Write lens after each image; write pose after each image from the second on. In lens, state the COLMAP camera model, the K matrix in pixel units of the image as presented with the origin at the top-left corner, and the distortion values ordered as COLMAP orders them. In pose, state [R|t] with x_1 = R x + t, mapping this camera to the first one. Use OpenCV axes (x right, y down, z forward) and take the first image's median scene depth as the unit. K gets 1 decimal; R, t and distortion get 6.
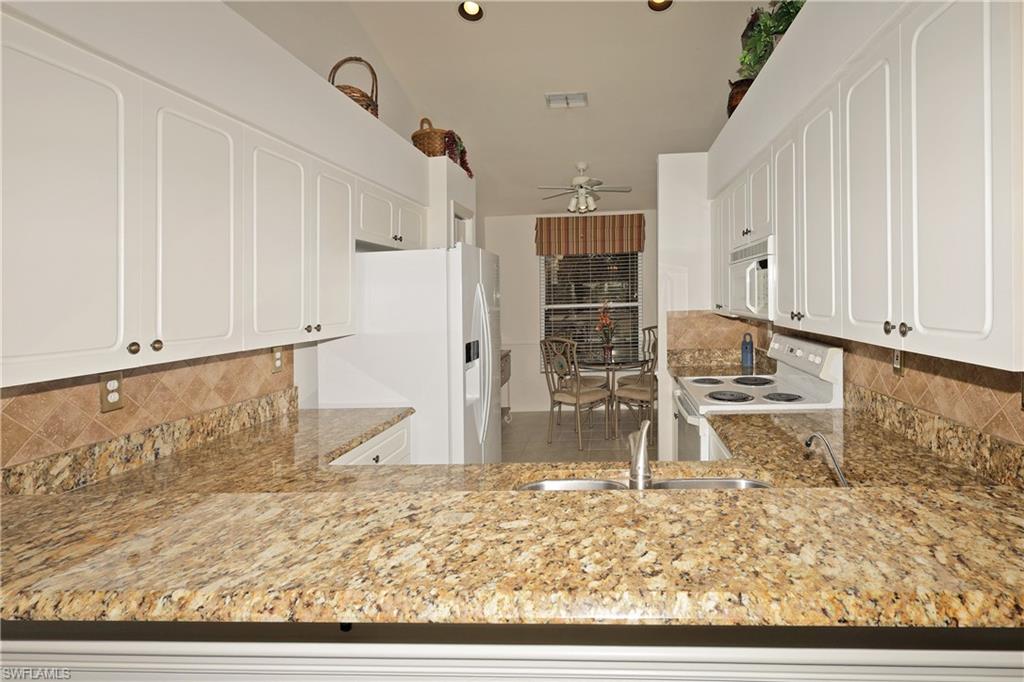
lens RADIAL K [[501.6, 0, 516.2], [0, 501.6, 289.8], [0, 0, 1]] dist [-0.001971, -0.000209]
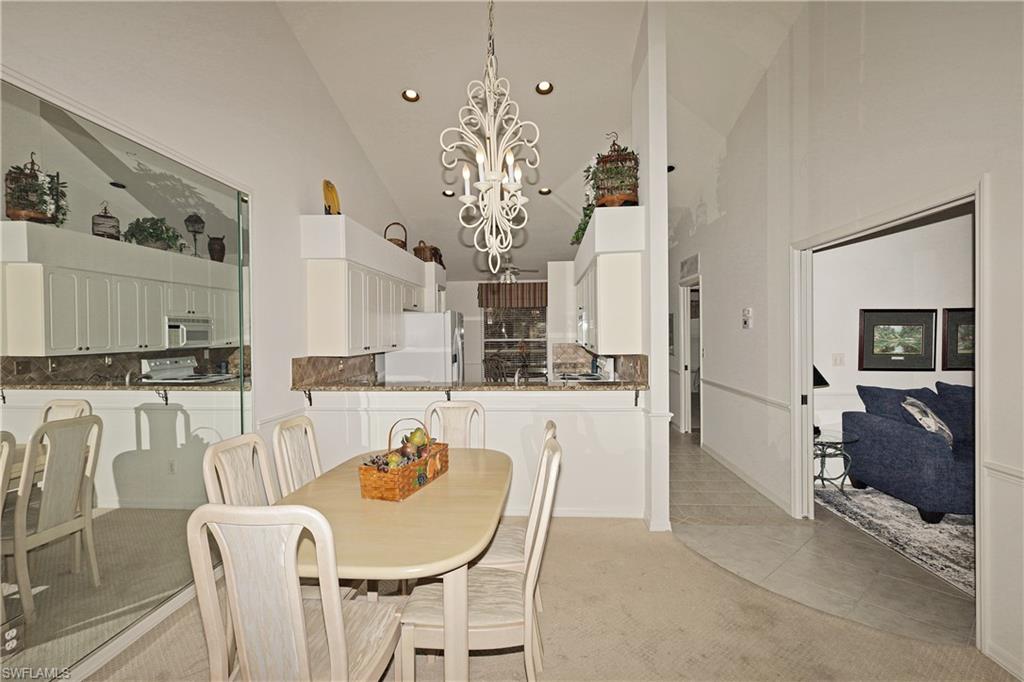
lens RADIAL K [[480.8, 0, 531.4], [0, 480.8, 338.0], [0, 0, 1]] dist [-0.003121, -0.000739]
pose [[0.987646, 0.006656, 0.156558, -0.052630], [-0.009948, 0.999745, 0.020255, -0.011779], [-0.156384, -0.021562, 0.987461, -0.841743]]
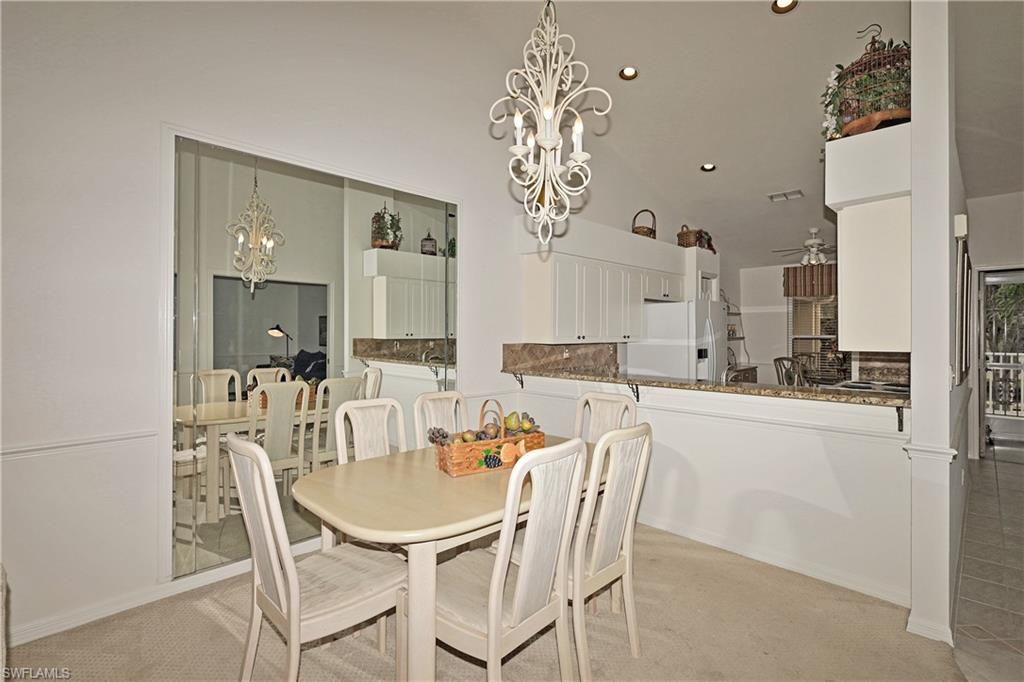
lens RADIAL K [[484.3, 0, 514.6], [0, 484.3, 332.5], [0, 0, 1]] dist [-0.001801, -0.000146]
pose [[0.837343, 0.016275, -0.546436, 0.243095], [-0.006345, 0.999779, 0.020054, 0.004847], [0.546642, -0.013325, 0.837261, -0.721638]]
